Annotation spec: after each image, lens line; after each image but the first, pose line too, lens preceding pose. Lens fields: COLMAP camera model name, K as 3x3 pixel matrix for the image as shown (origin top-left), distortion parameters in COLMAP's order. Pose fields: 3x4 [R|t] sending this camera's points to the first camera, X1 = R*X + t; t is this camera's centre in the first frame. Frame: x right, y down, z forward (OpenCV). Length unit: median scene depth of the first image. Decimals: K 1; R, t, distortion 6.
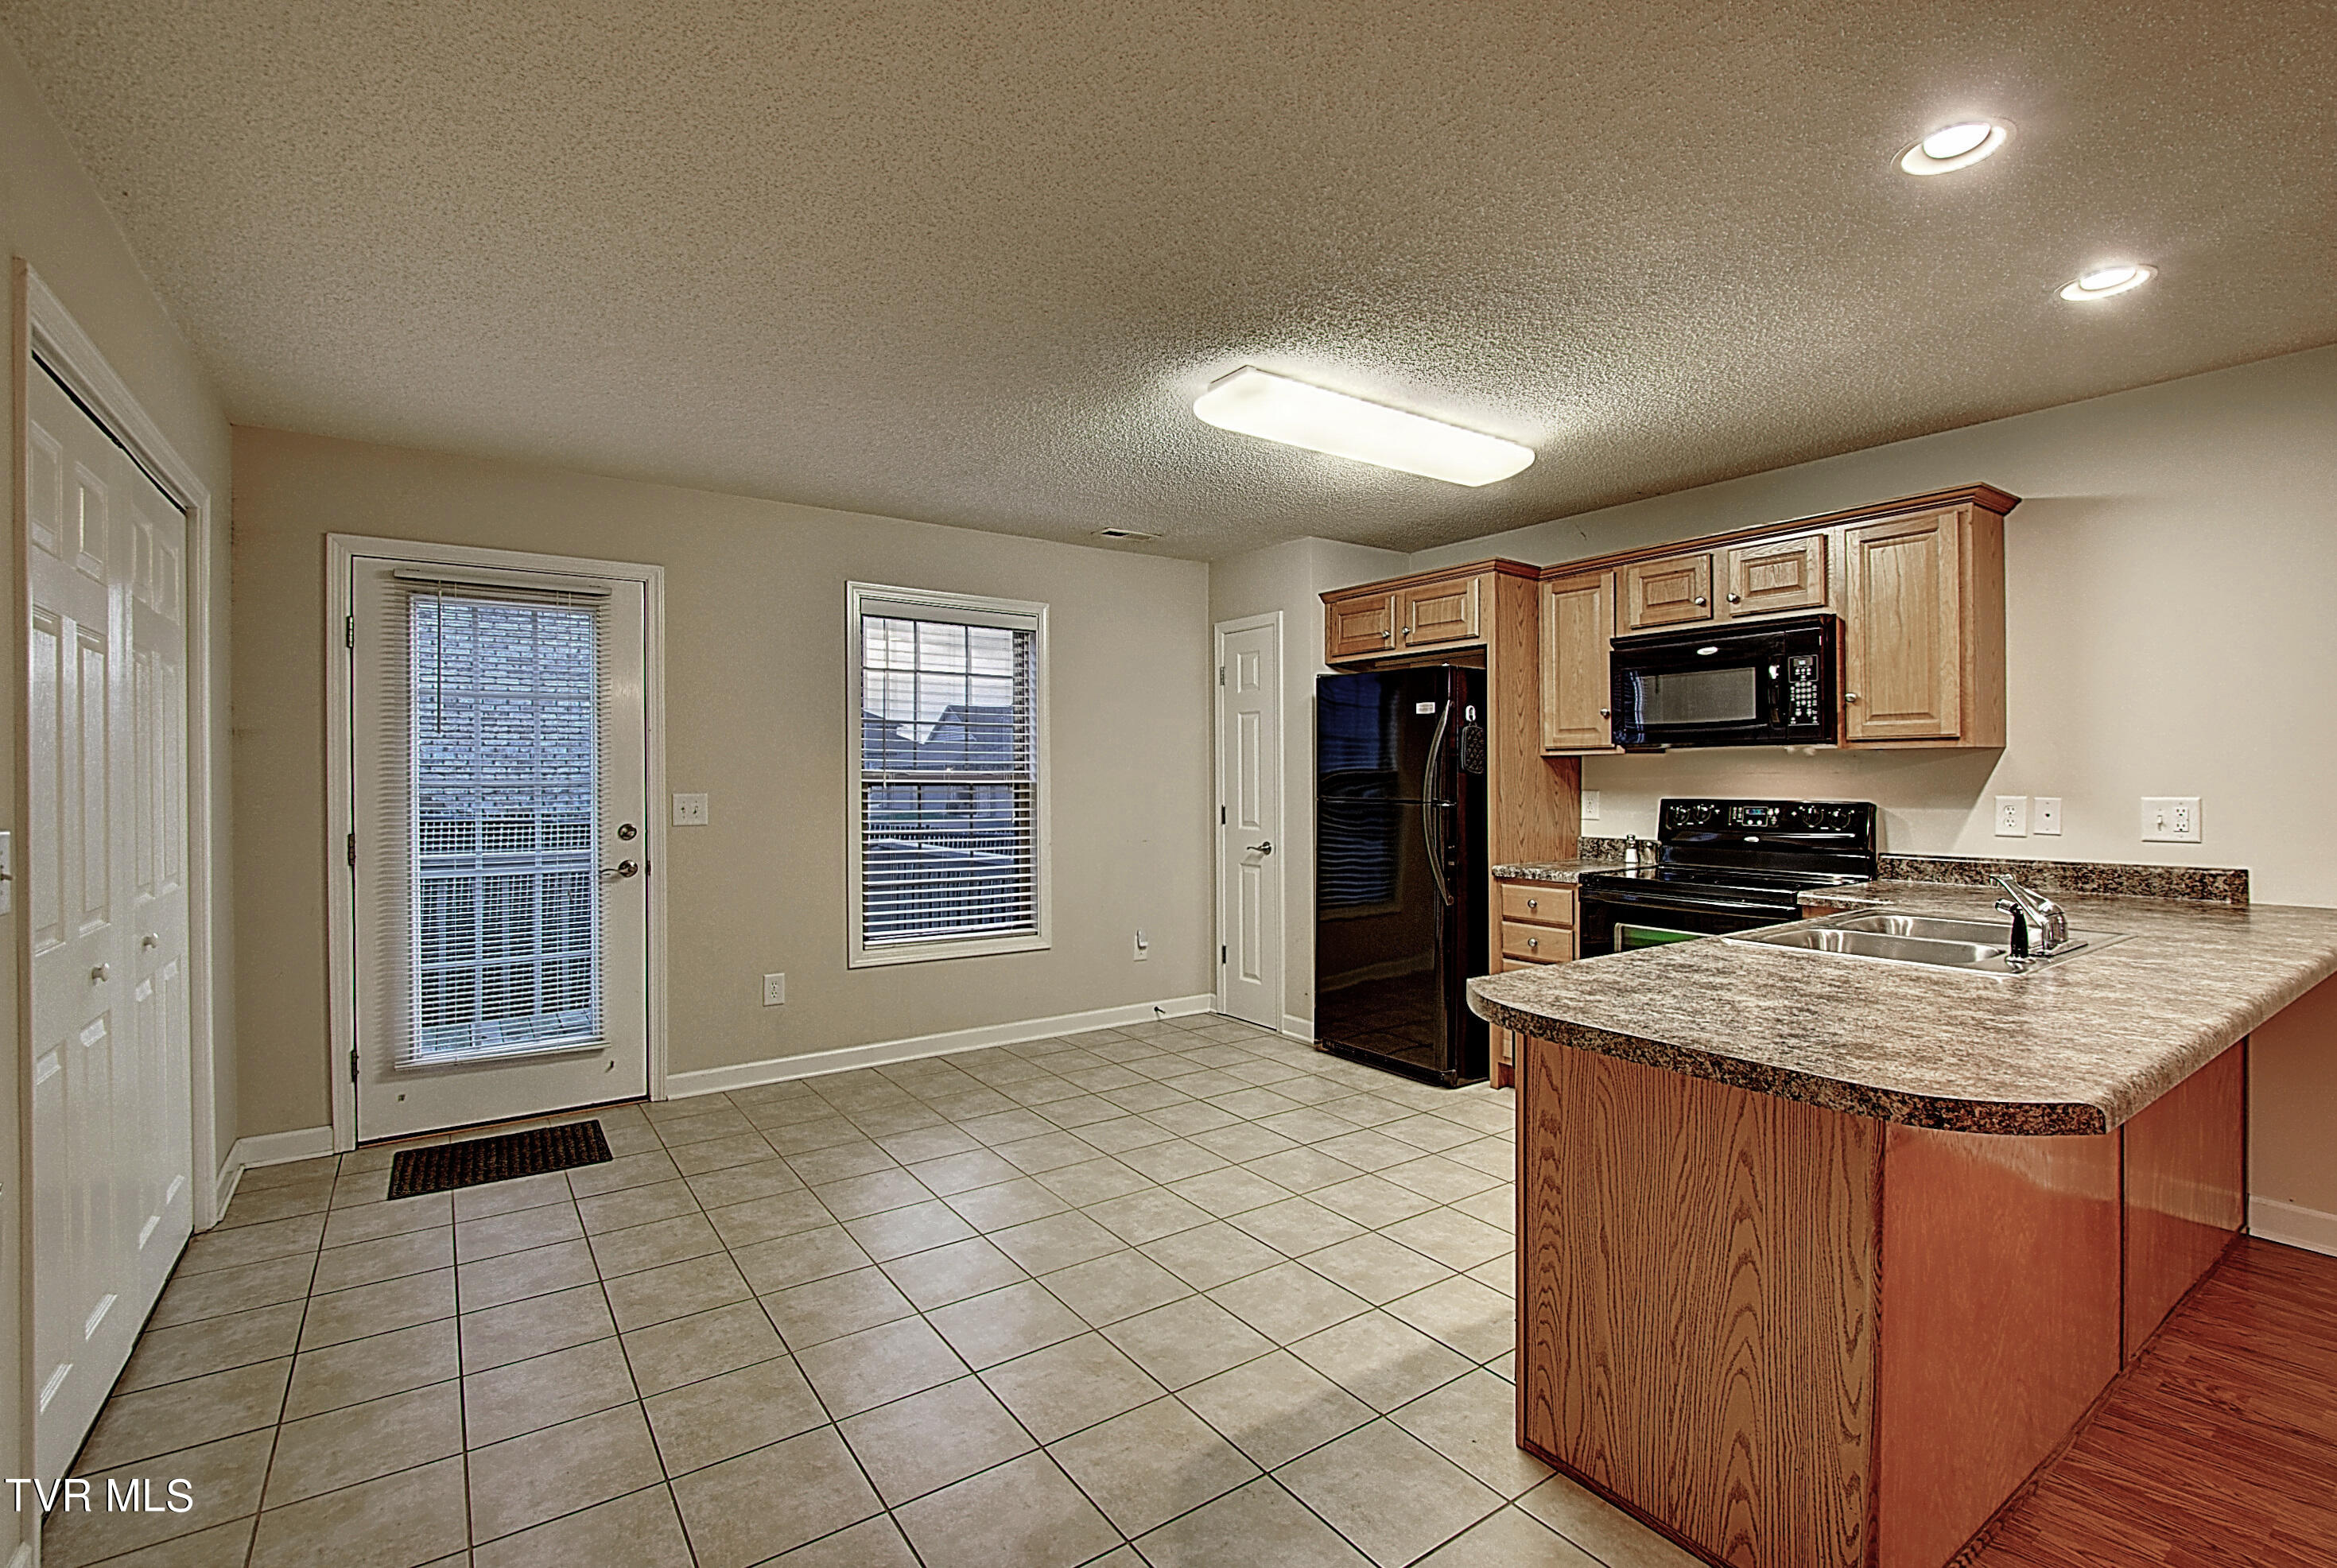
lens RADIAL K [[1042.6, 0, 1161.1], [0, 1042.6, 775.3], [0, 0, 1]] dist [0.008832, -0.011072]
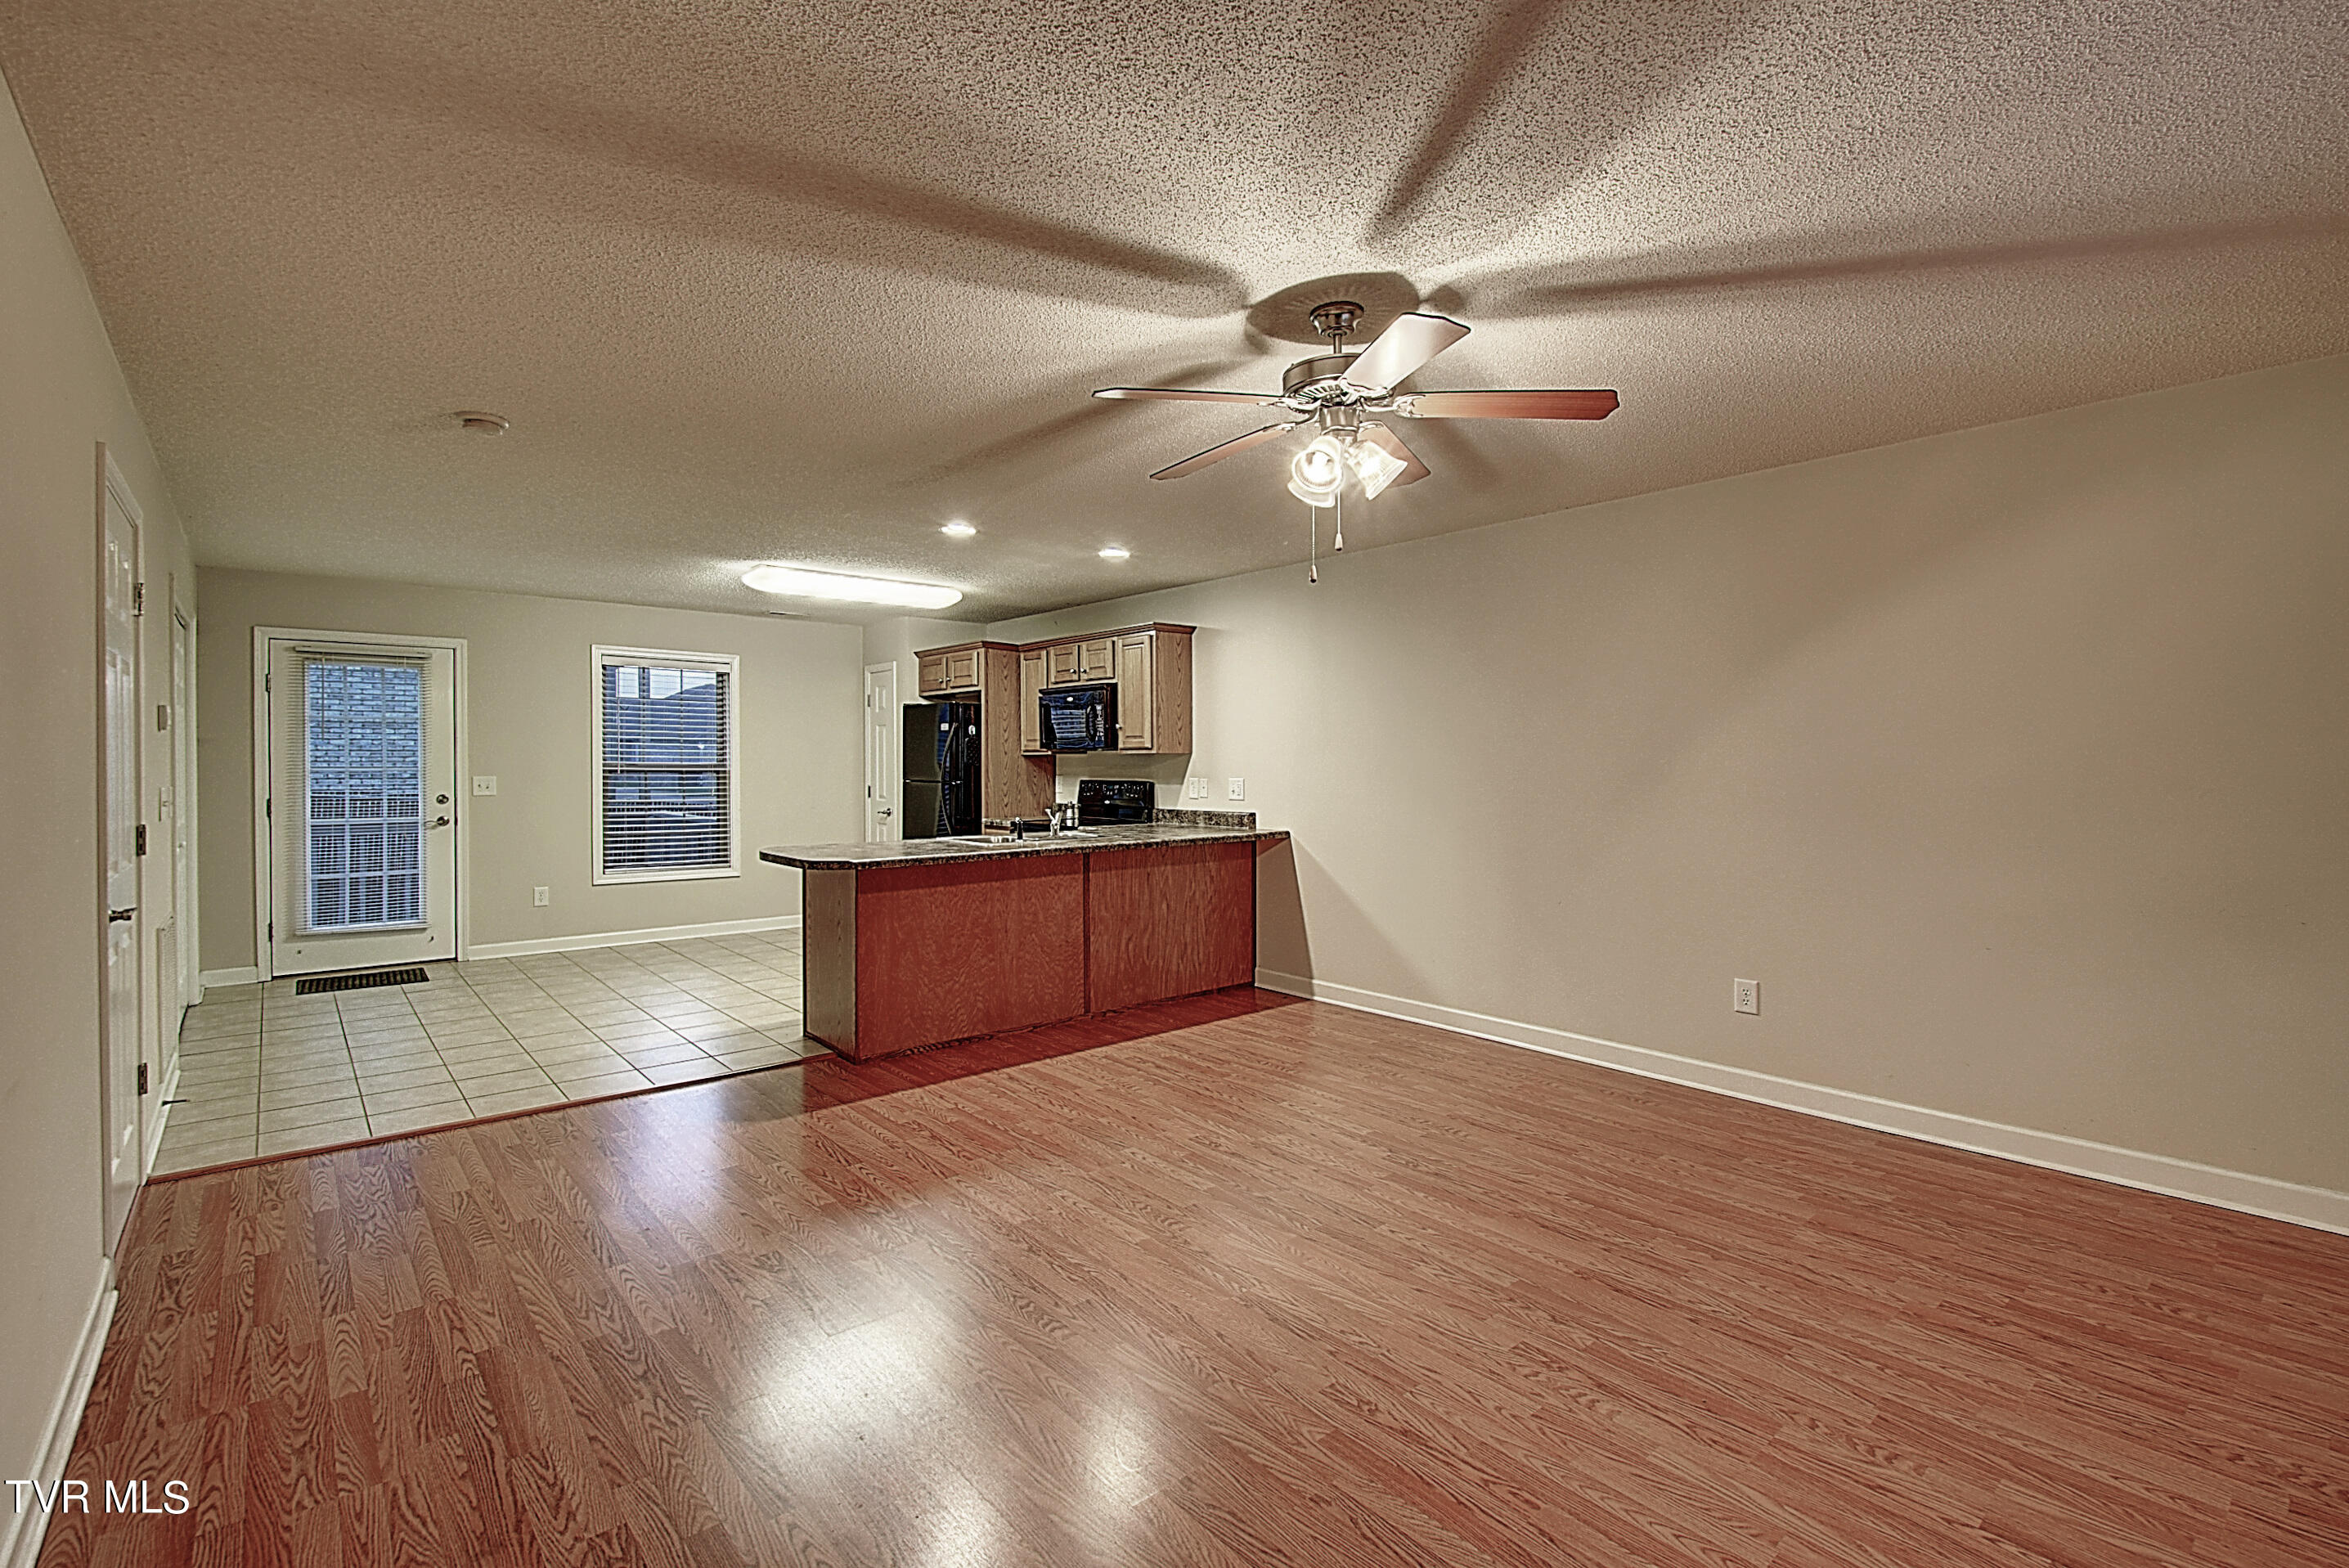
lens RADIAL K [[1045.8, 0, 1167.1], [0, 1045.8, 767.0], [0, 0, 1]] dist [0.020158, -0.012462]
pose [[0.995364, 0.002684, 0.096138, 0.465978], [-0.003003, 0.999990, 0.003172, -0.005517], [-0.096129, -0.003446, 0.995363, -0.763388]]
